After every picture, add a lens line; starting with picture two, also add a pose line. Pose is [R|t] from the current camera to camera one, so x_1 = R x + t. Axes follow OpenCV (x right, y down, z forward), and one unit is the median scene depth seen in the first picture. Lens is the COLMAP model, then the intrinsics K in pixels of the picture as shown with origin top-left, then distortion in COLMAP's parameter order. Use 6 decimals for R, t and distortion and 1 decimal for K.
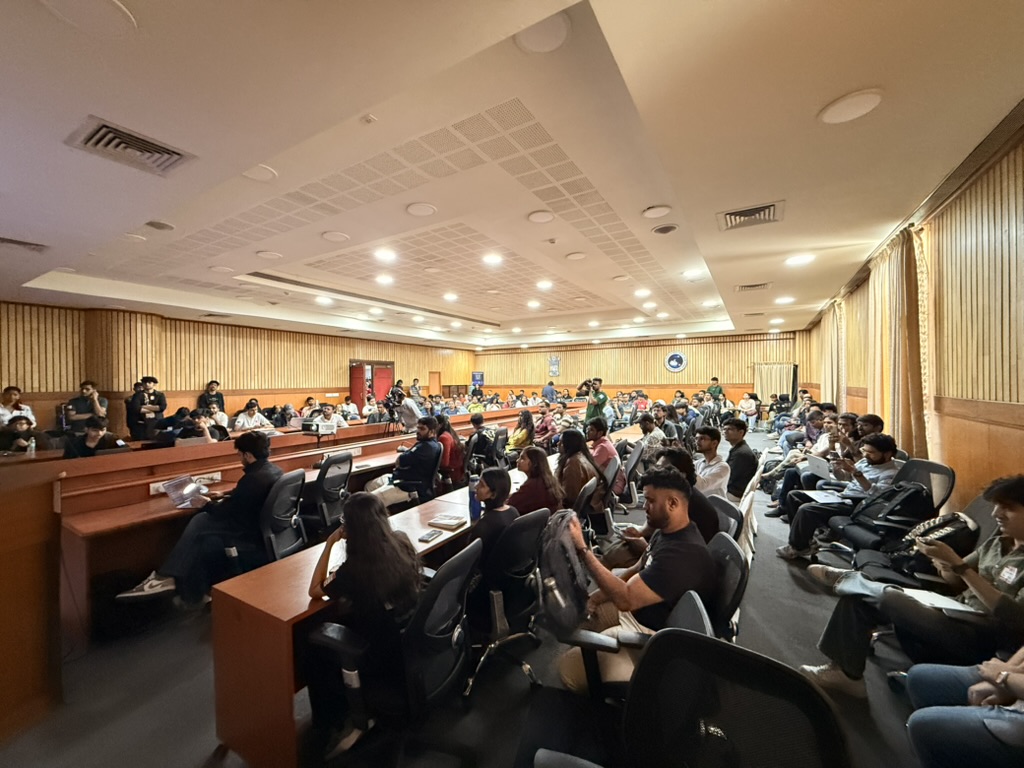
lens RADIAL K [[405.3, 0, 507.4], [0, 405.3, 382.3], [0, 0, 1]] dist [-0.000056, -0.000012]
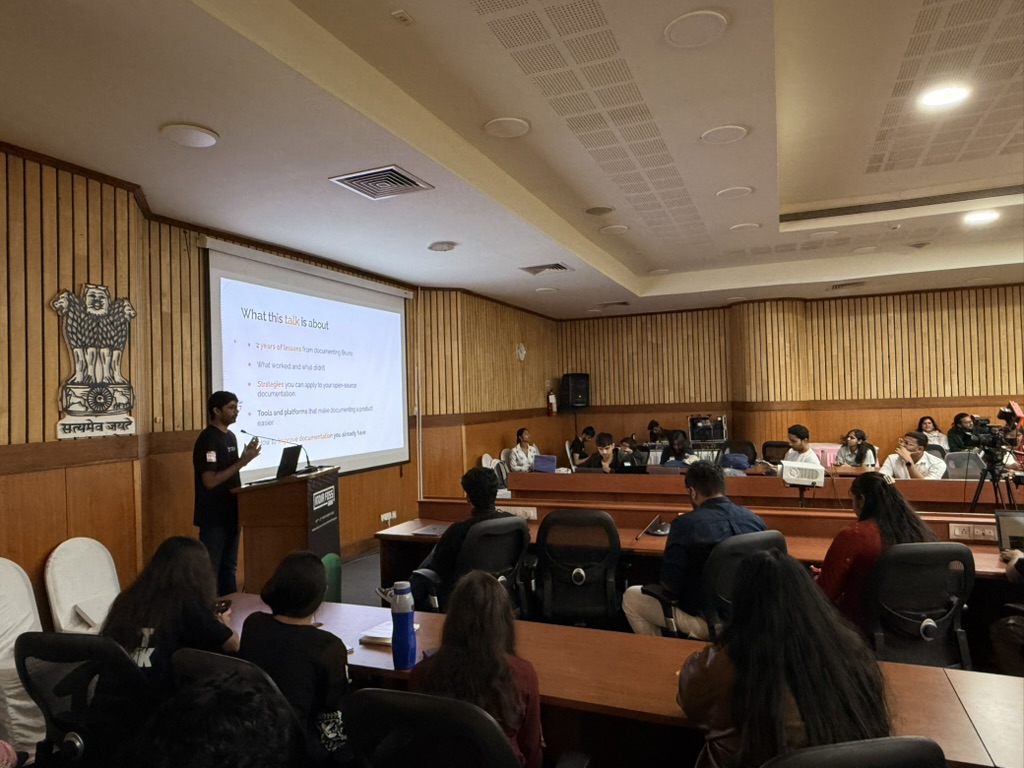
lens RADIAL K [[654.6, 0, 510.5], [0, 654.6, 383.4], [0, 0, 1]] dist [-0.037447, -0.001580]
pose [[0.108369, -0.023017, -0.993844, 0.265246], [0.026707, 0.999438, -0.020234, -0.000750], [0.993752, -0.024350, 0.108923, 0.363977]]
